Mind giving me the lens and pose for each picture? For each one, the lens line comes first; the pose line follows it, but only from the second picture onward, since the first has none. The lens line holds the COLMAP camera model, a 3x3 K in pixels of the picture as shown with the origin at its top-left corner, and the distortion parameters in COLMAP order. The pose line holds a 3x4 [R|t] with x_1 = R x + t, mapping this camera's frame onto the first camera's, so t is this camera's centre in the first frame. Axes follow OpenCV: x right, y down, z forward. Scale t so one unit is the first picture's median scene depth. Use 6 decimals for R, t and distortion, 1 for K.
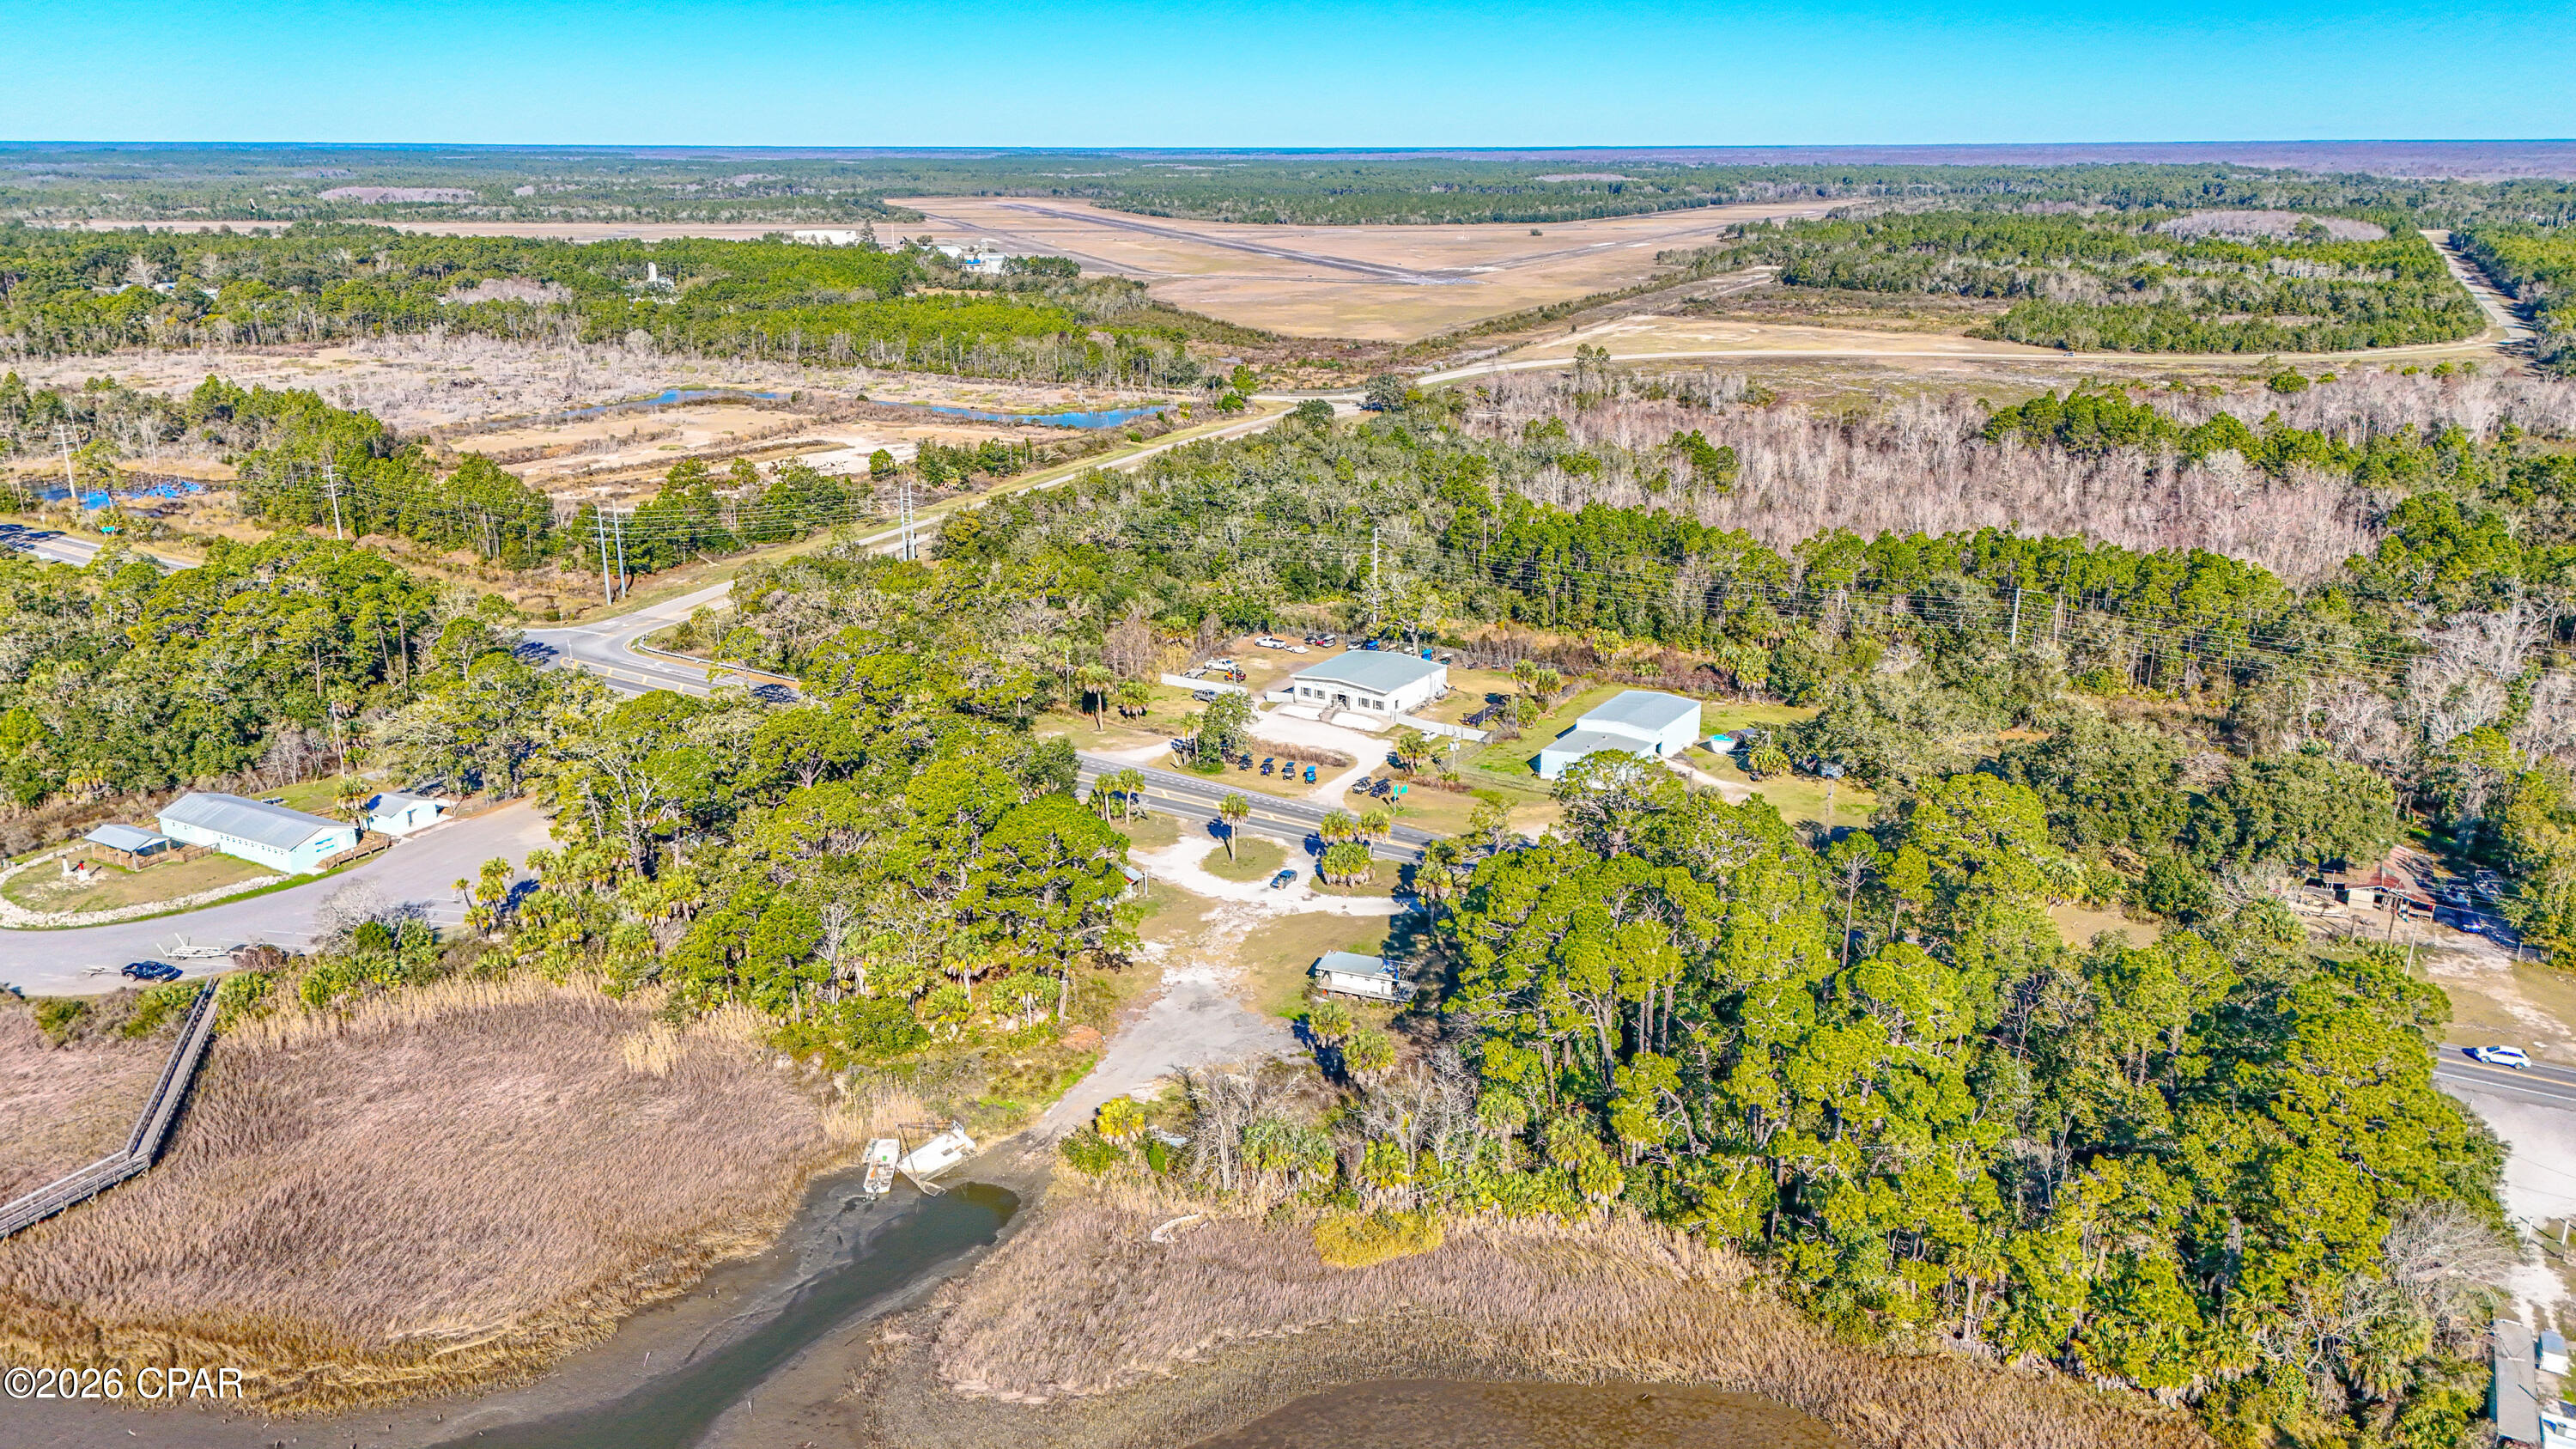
lens RADIAL K [[1873.2, 0, 1283.2], [0, 1873.2, 727.9], [0, 0, 1]] dist [0.088211, -0.087019]
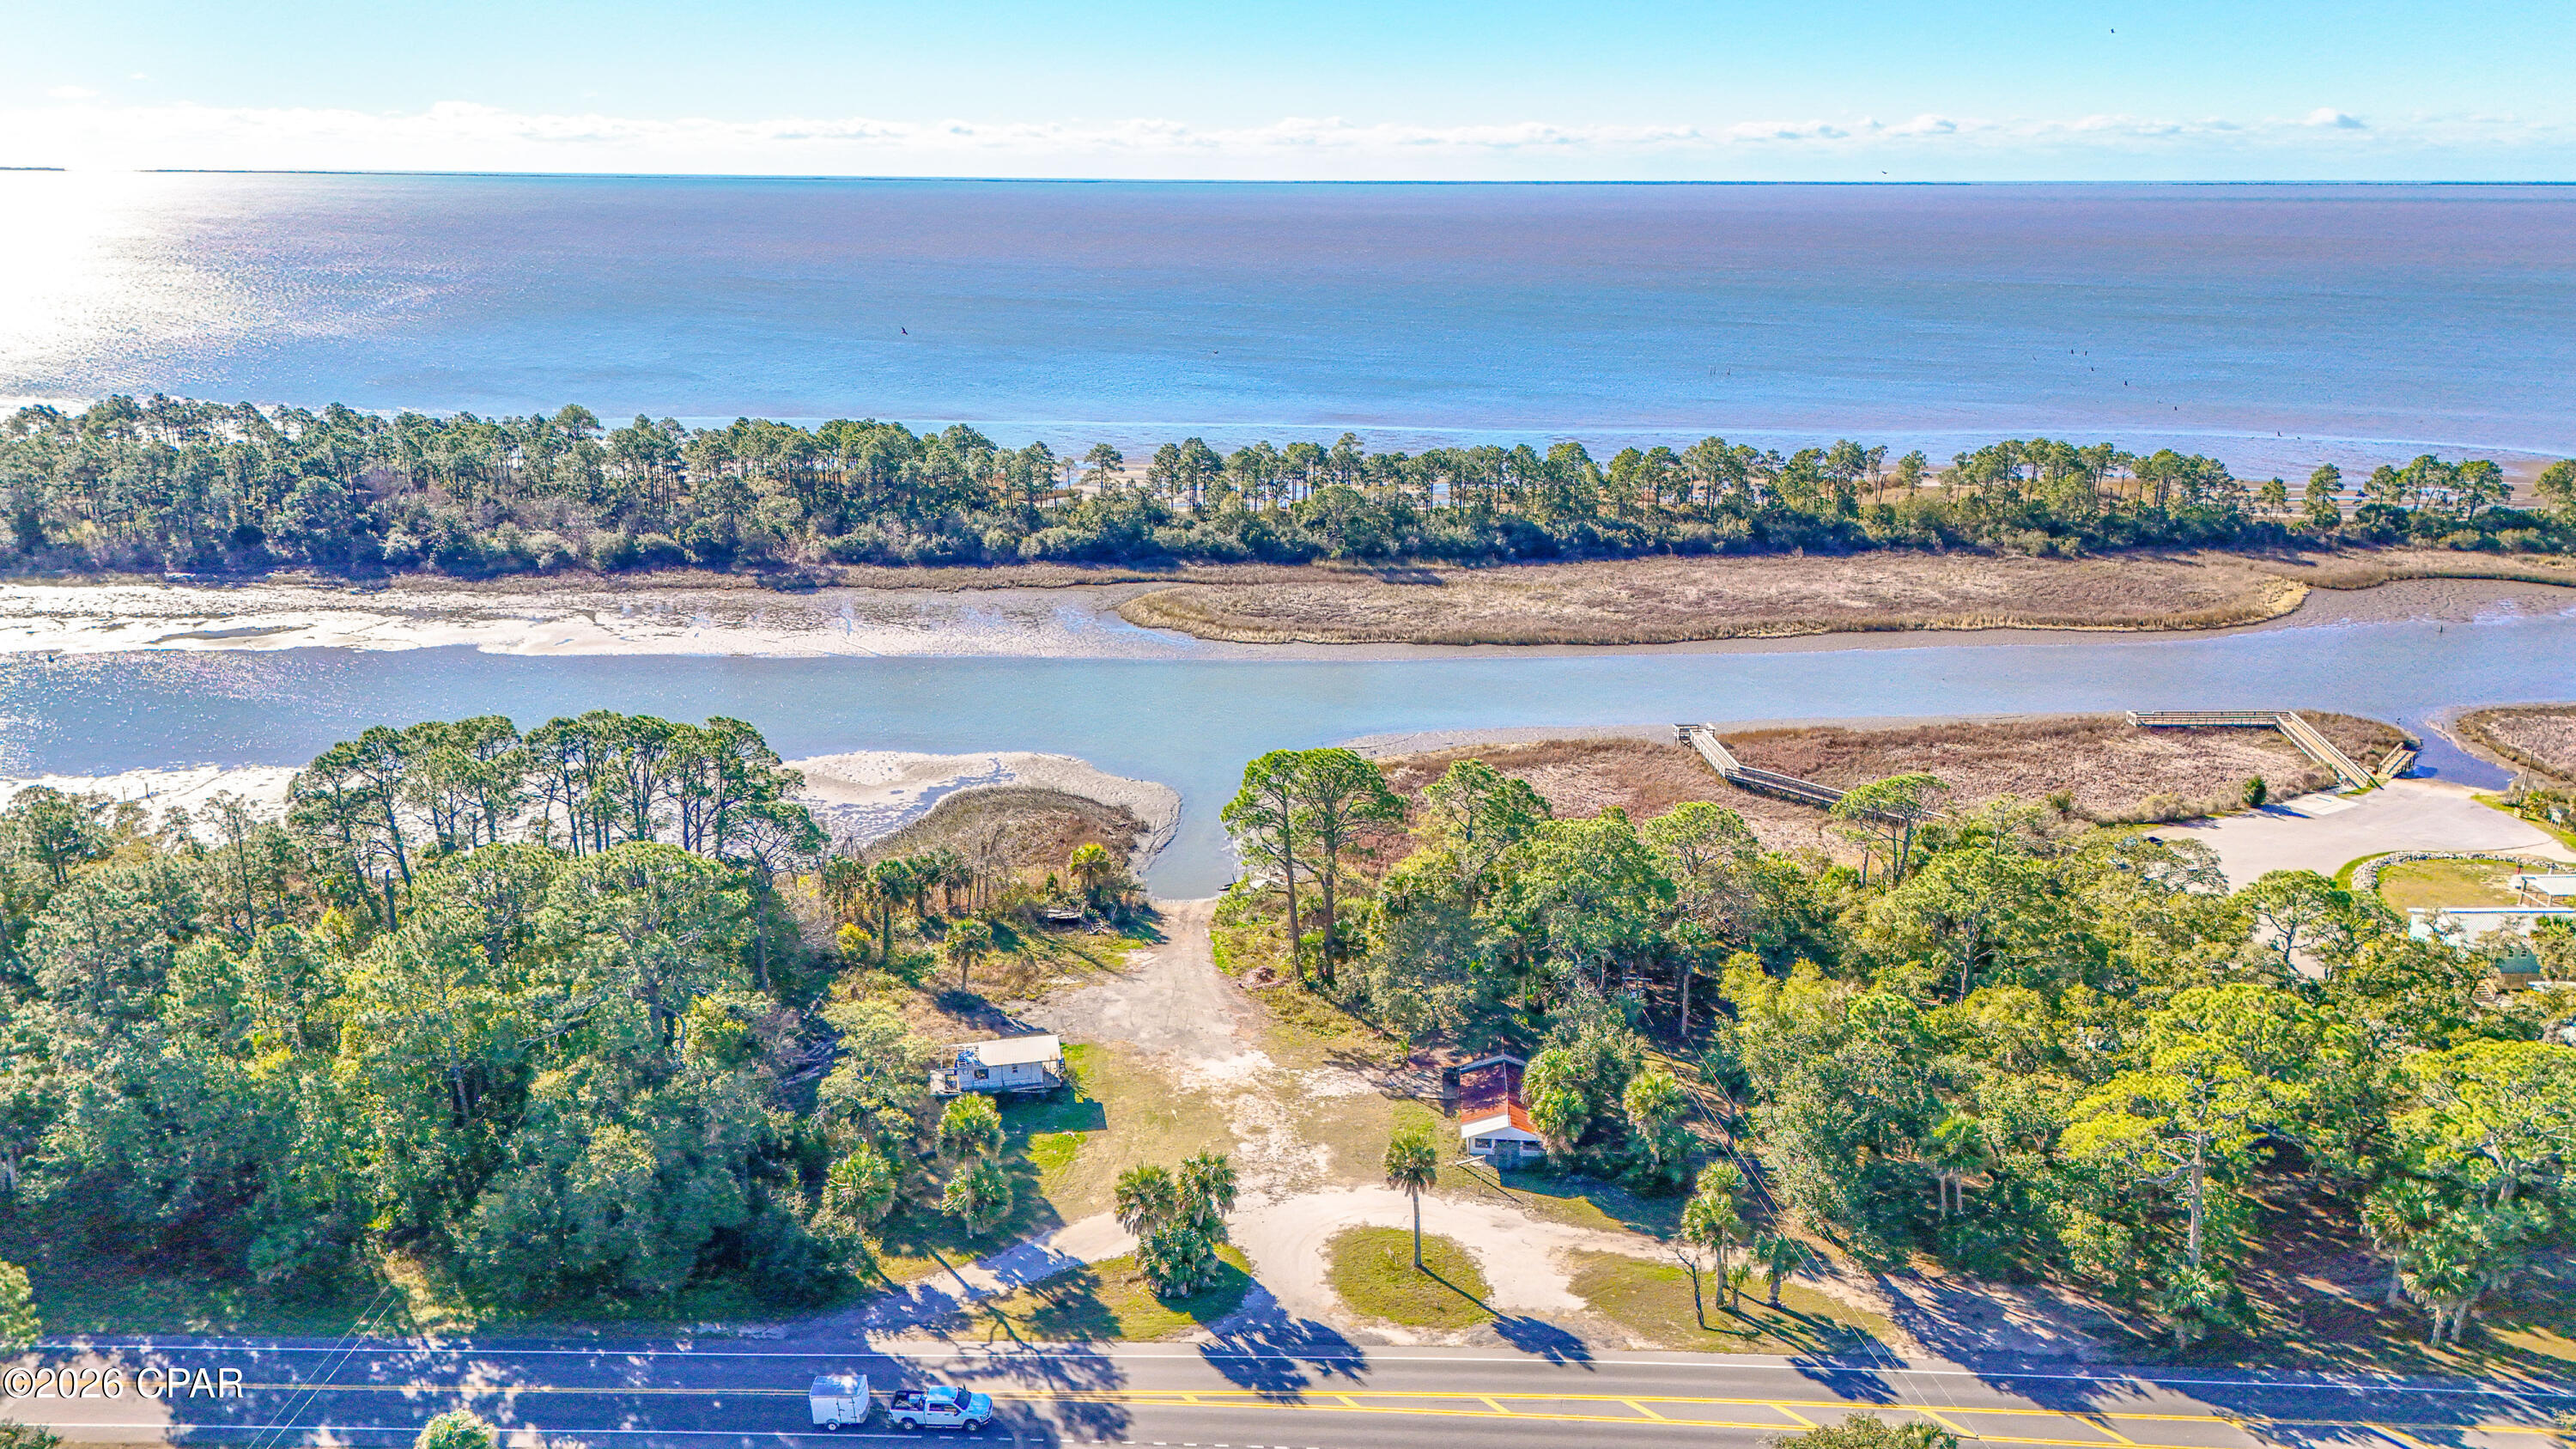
lens RADIAL K [[1873.2, 0, 1283.2], [0, 1873.2, 727.9], [0, 0, 1]] dist [0.088211, -0.087019]
pose [[-0.865017, 0.139756, -0.481885, 0.115397], [-0.152637, 0.841604, 0.518077, -0.156338], [0.477961, 0.521699, -0.706670, 0.602033]]
